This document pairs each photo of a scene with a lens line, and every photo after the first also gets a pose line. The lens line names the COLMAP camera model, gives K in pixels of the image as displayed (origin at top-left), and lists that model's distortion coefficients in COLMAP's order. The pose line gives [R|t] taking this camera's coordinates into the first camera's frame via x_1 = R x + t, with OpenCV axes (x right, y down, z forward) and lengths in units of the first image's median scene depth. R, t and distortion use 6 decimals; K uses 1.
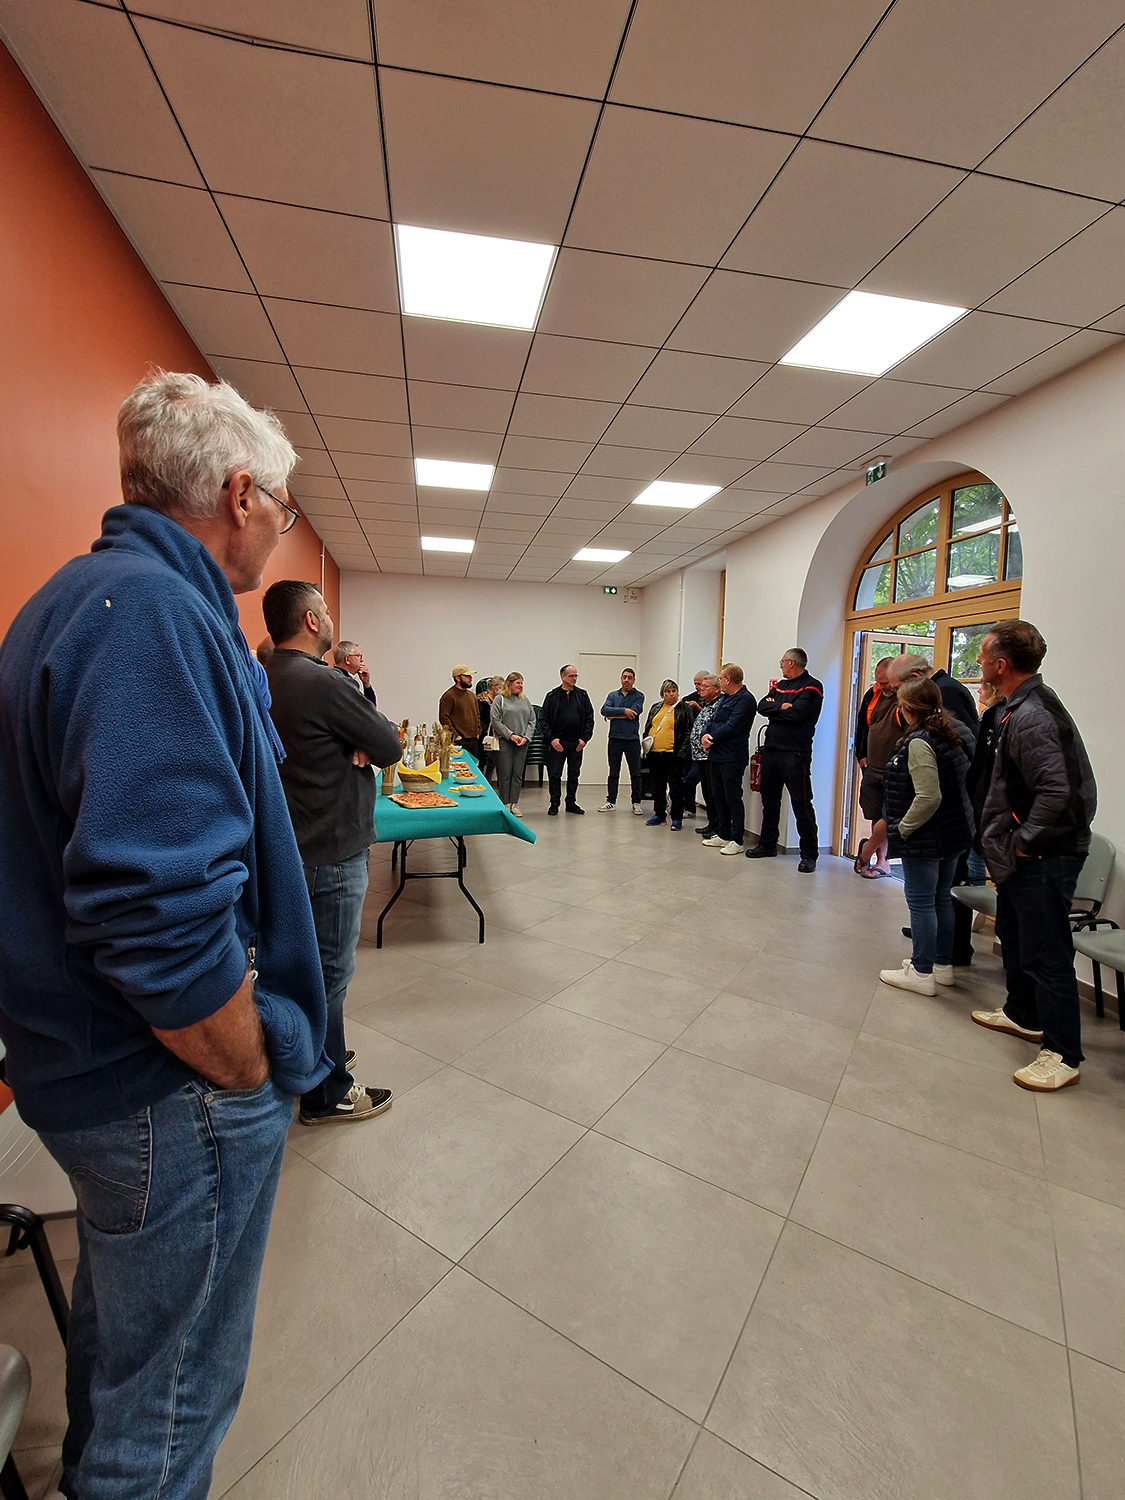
lens RADIAL K [[635.2, 0, 562.5], [0, 635.2, 750.0], [0, 0, 1]] dist [-0.002497, 0.000047]
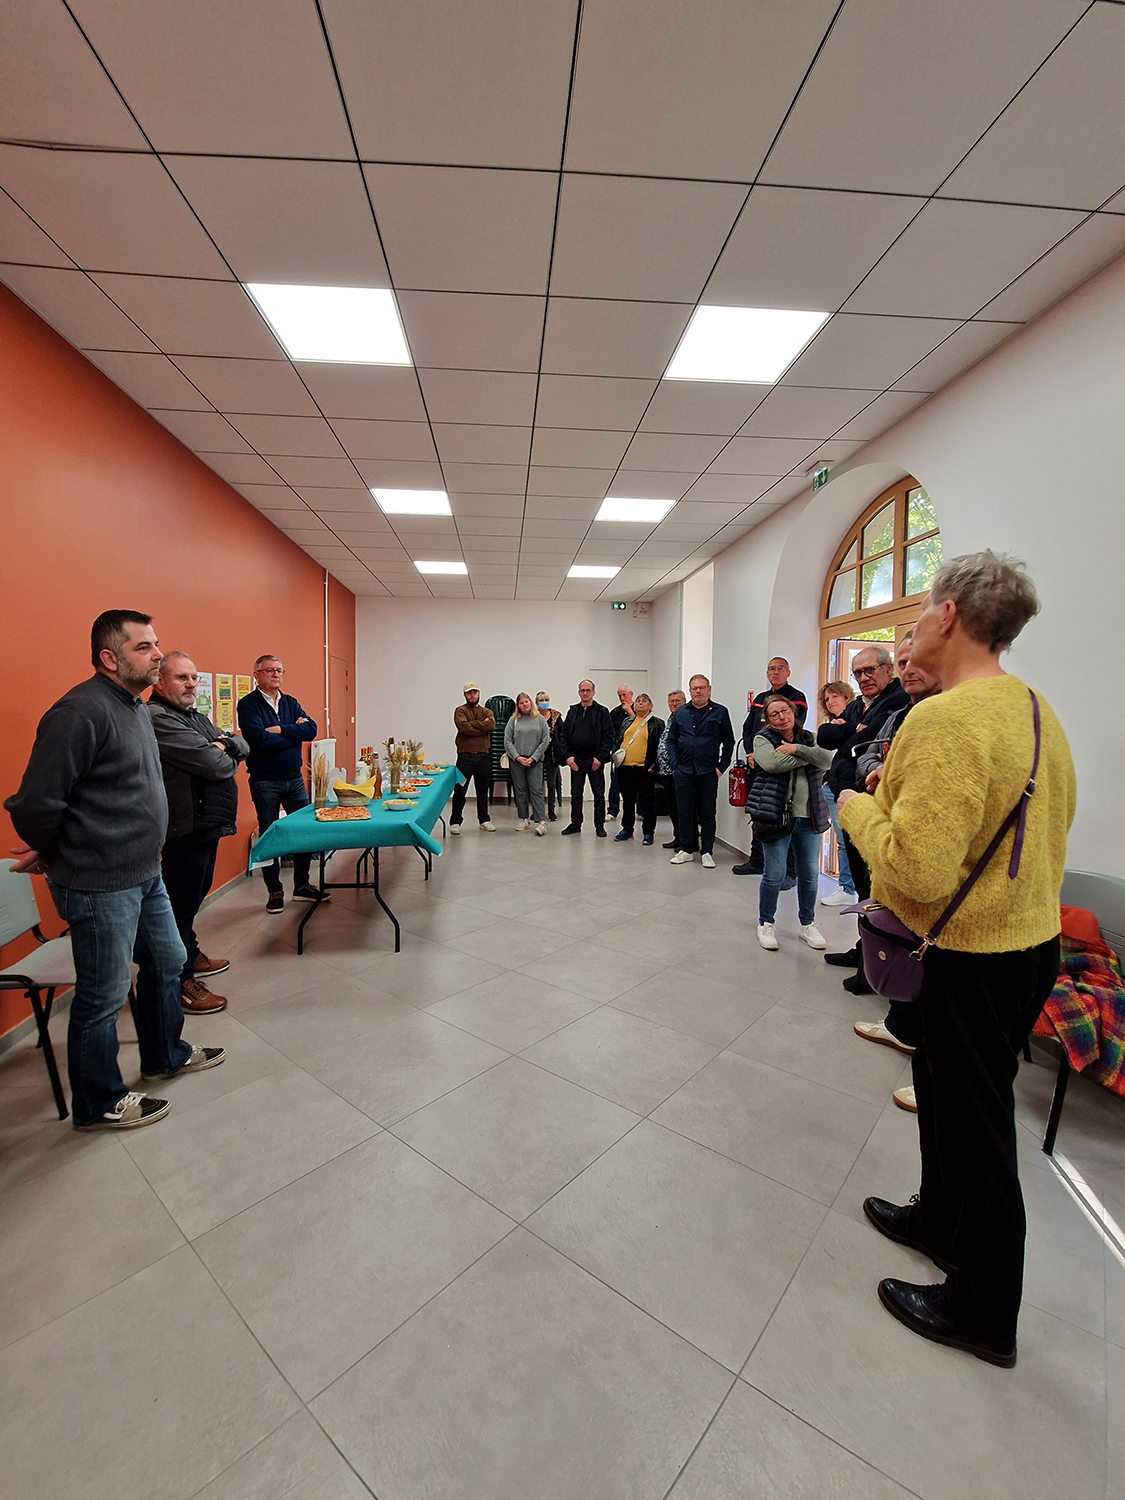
lens RADIAL K [[637.2, 0, 562.5], [0, 637.2, 750.0], [0, 0, 1]] dist [-0.001486, -0.000798]
pose [[0.994463, -0.011406, -0.104462, 0.179776], [0.008650, 0.999604, -0.026794, 0.004255], [0.104726, 0.025742, 0.994168, -0.006033]]
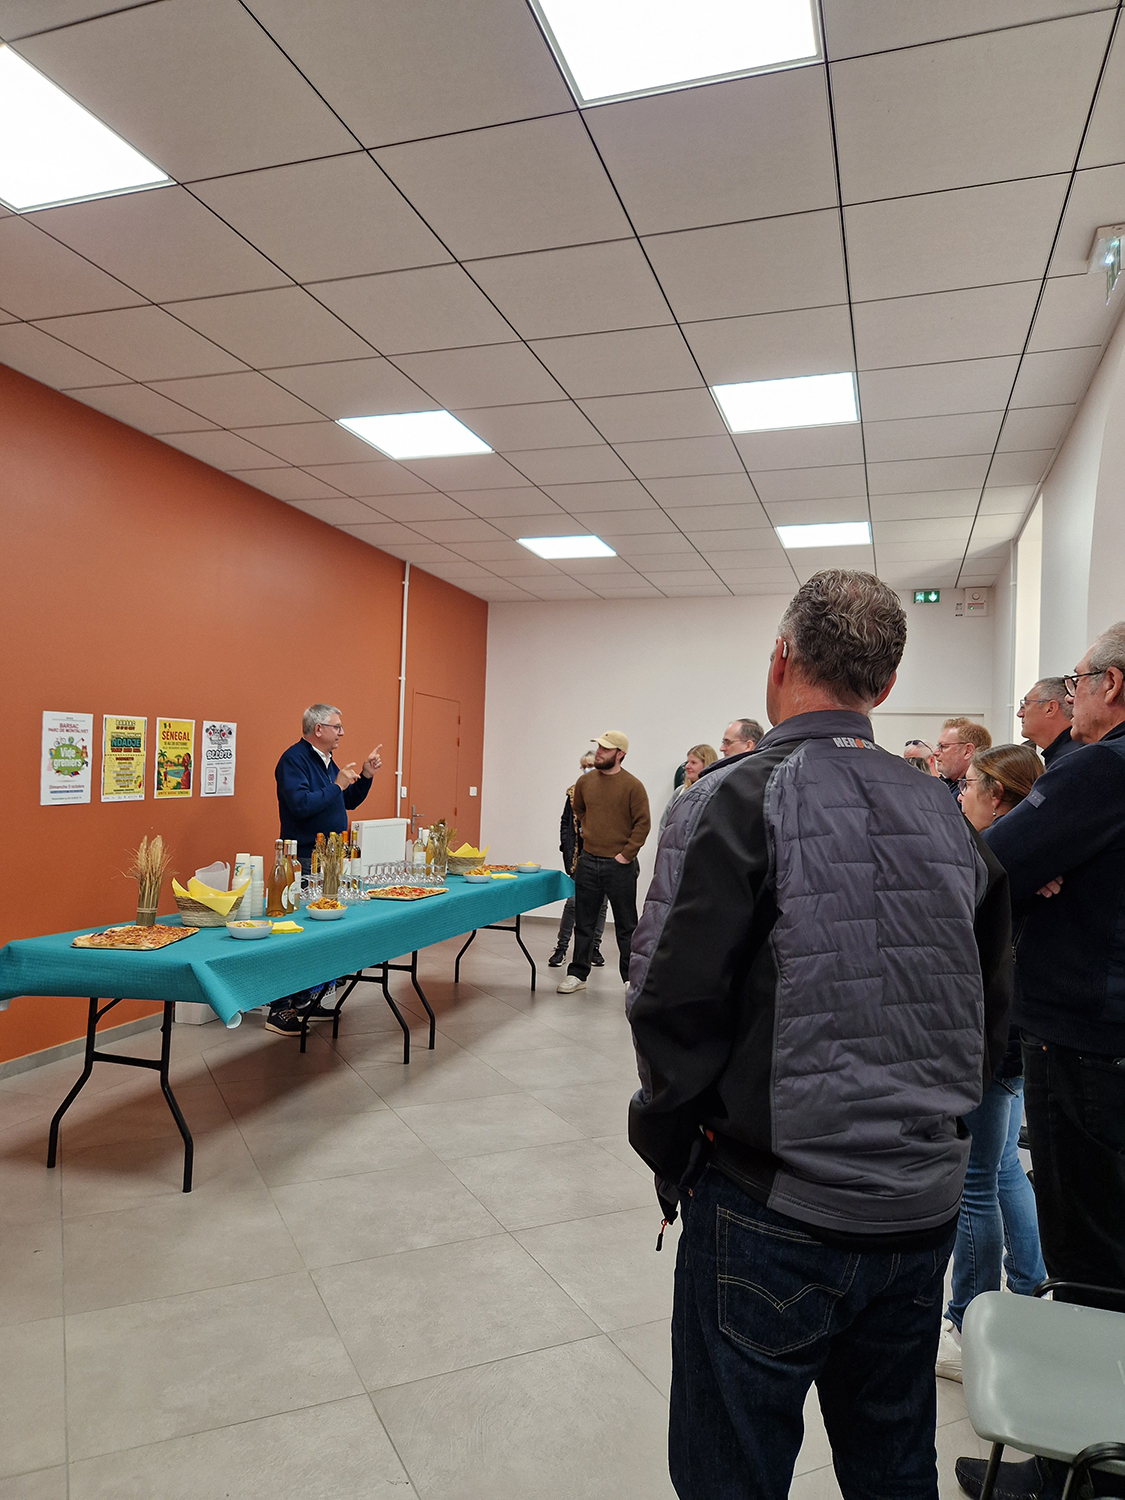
lens RADIAL K [[1003.5, 0, 561.2], [0, 1003.5, 780.6], [0, 0, 1]] dist [0.024985, -0.000772]
pose [[0.874262, 0.004128, -0.485437, 0.449666], [-0.051101, 0.995191, -0.083568, -0.011010], [0.482757, 0.097867, 0.870269, 0.223250]]
